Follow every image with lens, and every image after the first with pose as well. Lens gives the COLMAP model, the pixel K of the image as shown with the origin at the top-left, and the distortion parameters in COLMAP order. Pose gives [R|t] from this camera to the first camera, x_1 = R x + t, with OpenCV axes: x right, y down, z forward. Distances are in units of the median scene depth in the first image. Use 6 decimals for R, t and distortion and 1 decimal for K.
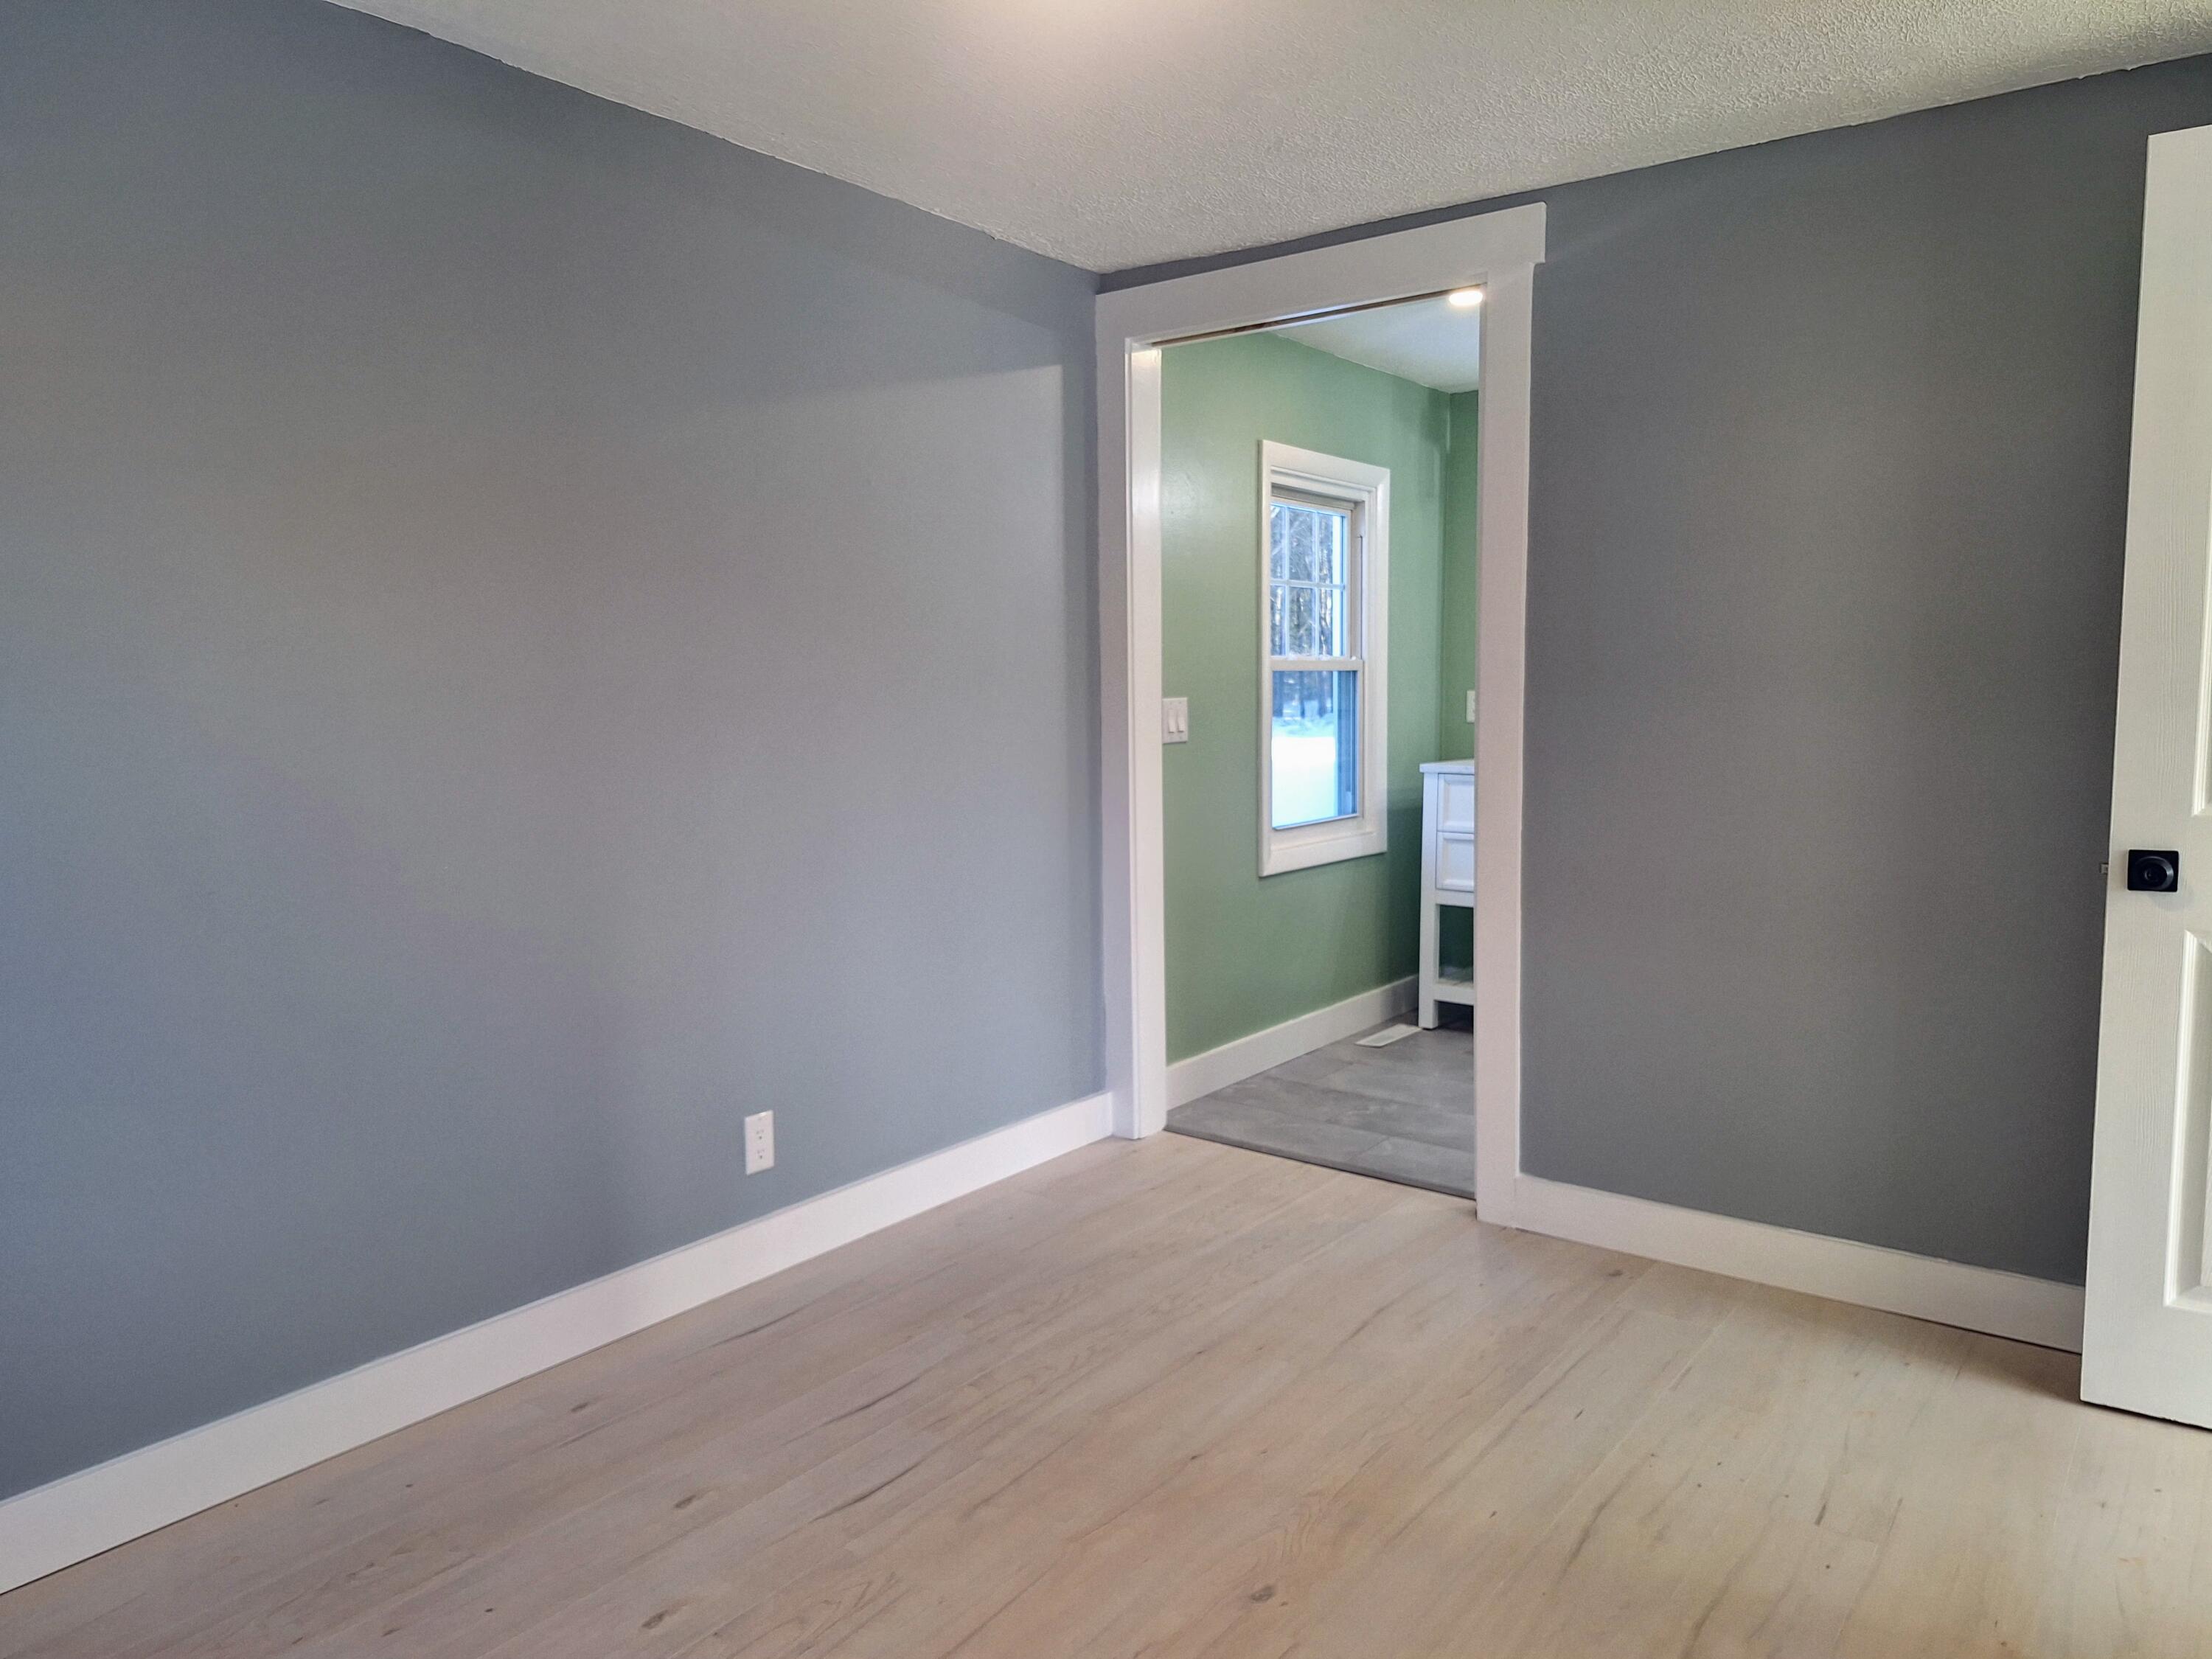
lens RADIAL K [[1555.6, 0, 1106.4], [0, 1555.6, 819.2], [0, 0, 1]] dist [0.090094, -0.093014]
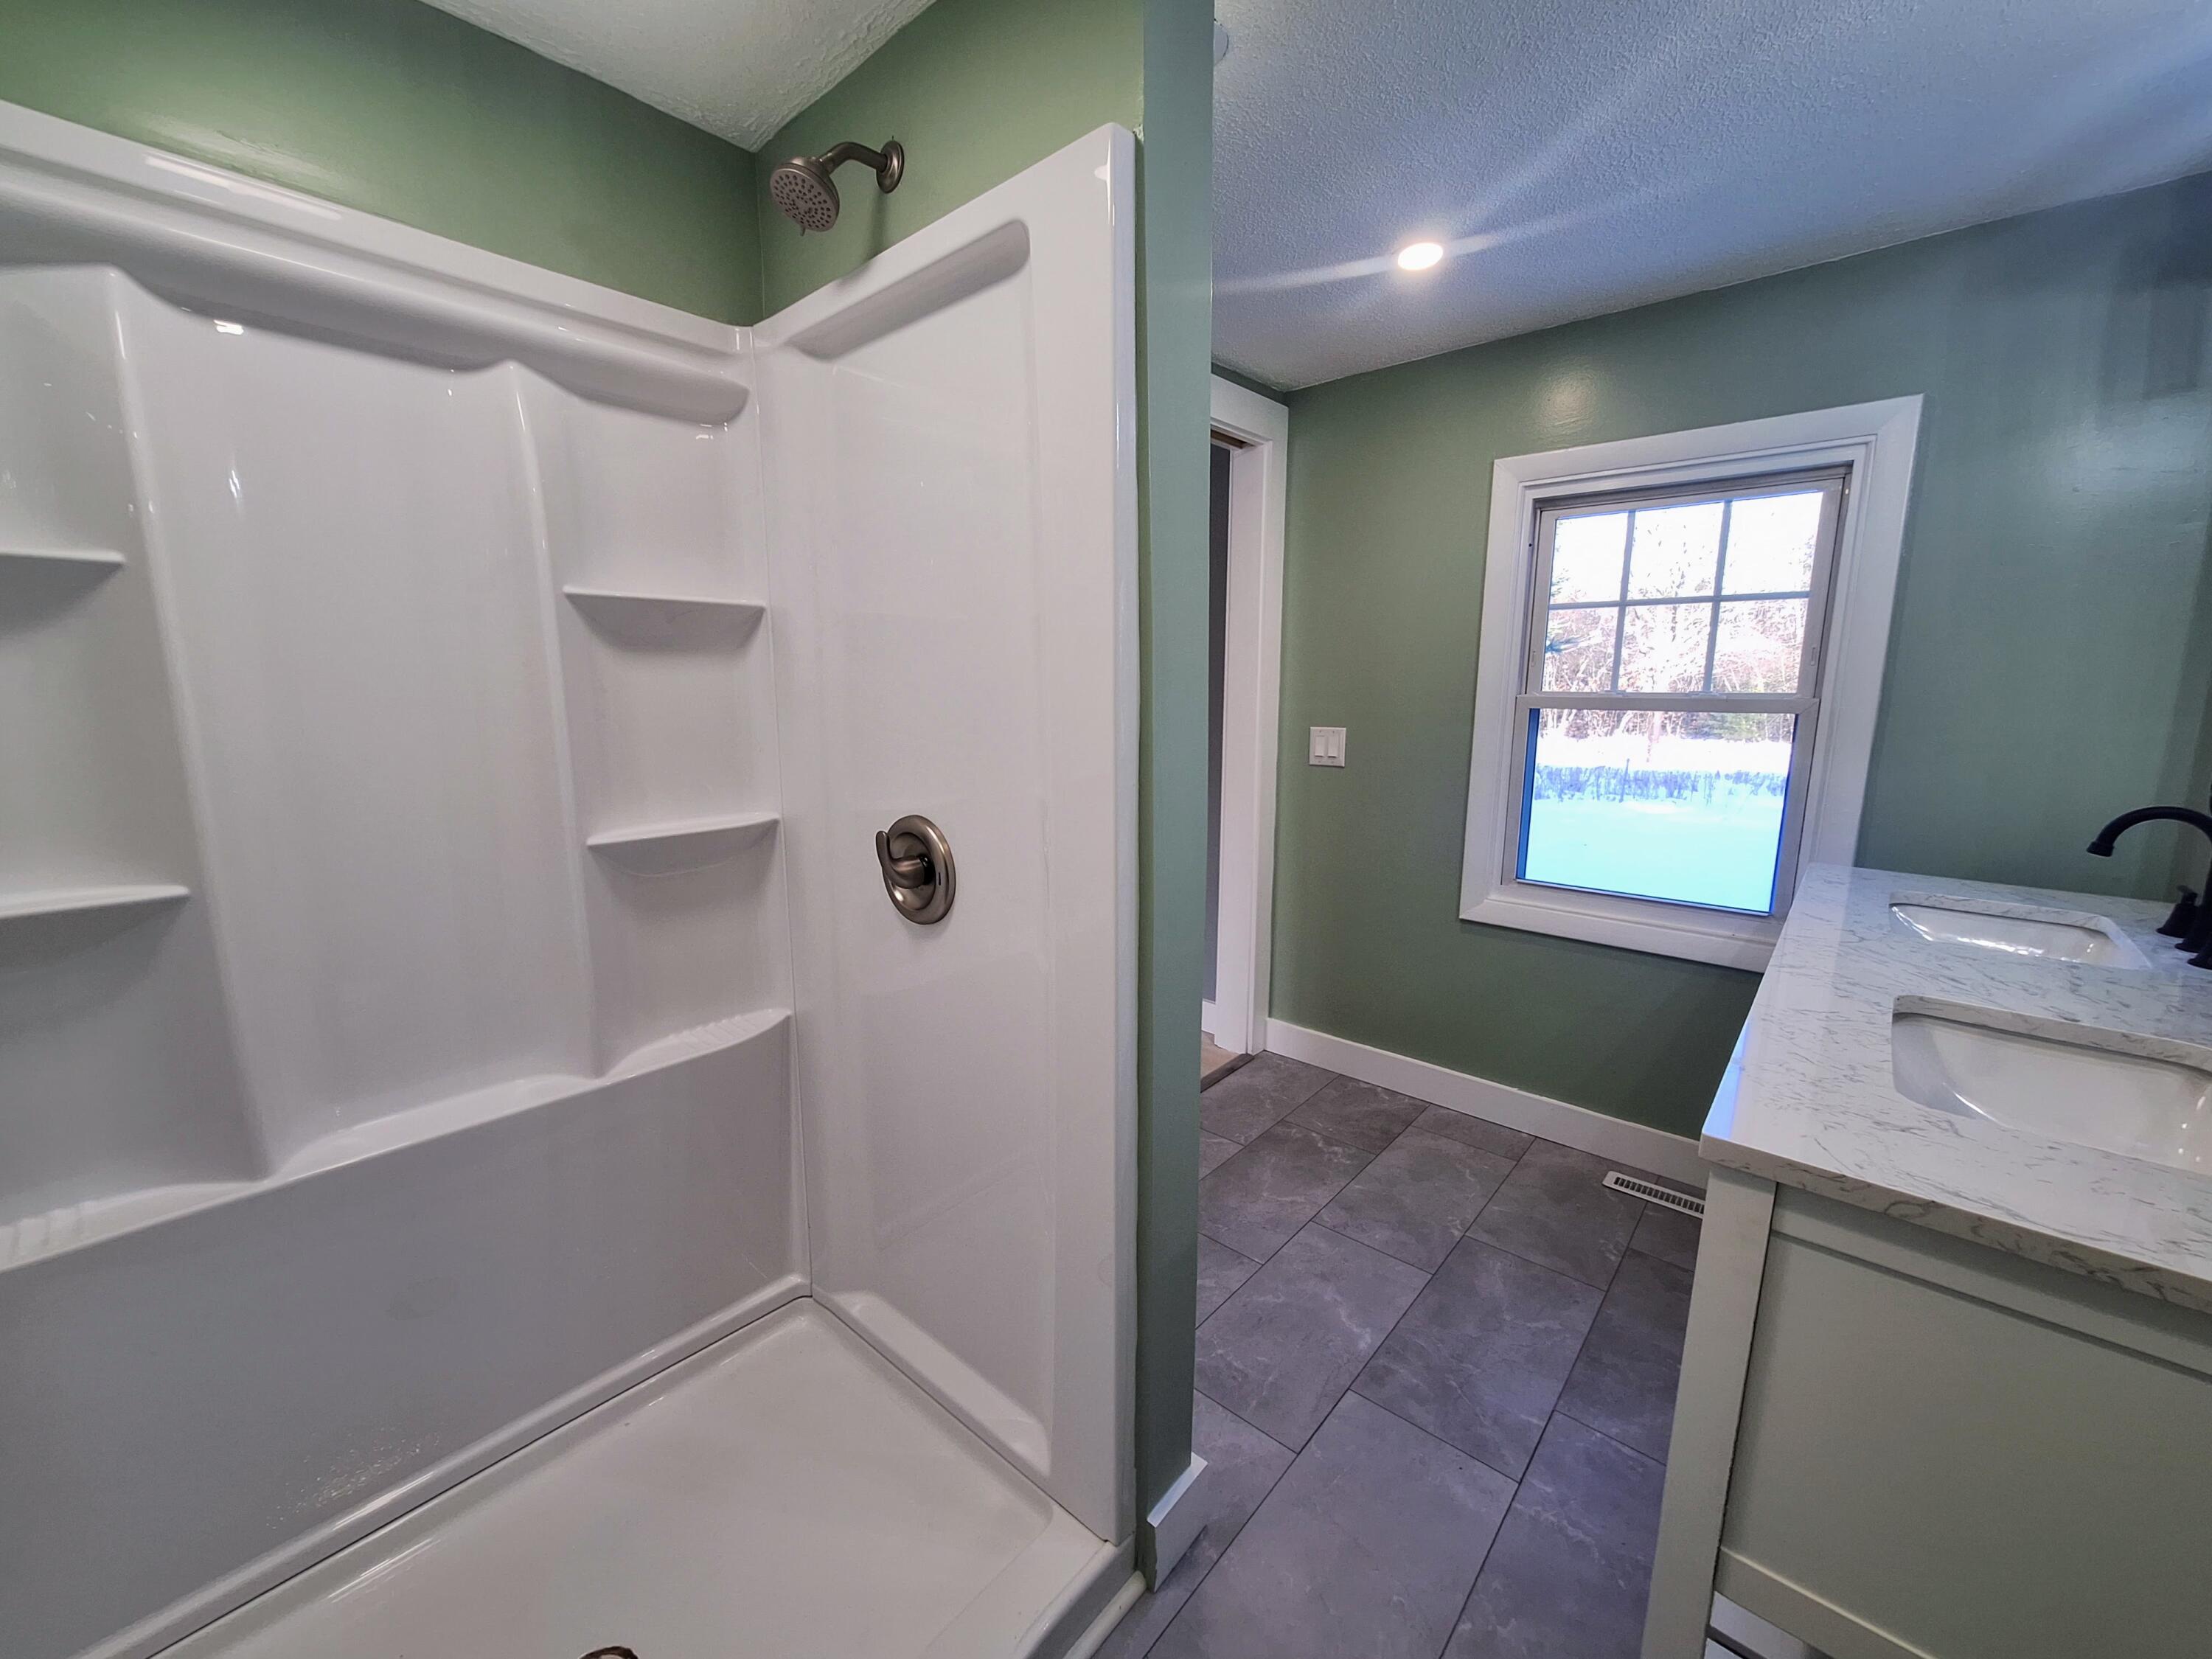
lens RADIAL K [[881.7, 0, 1106.0], [0, 881.7, 829.5], [0, 0, 1]] dist [0.000218, 0.000002]
pose [[-0.092449, 0.164190, -0.982087, 0.681412], [-0.102475, 0.979505, 0.173405, -0.094831], [0.990430, 0.116670, -0.073729, 0.844022]]
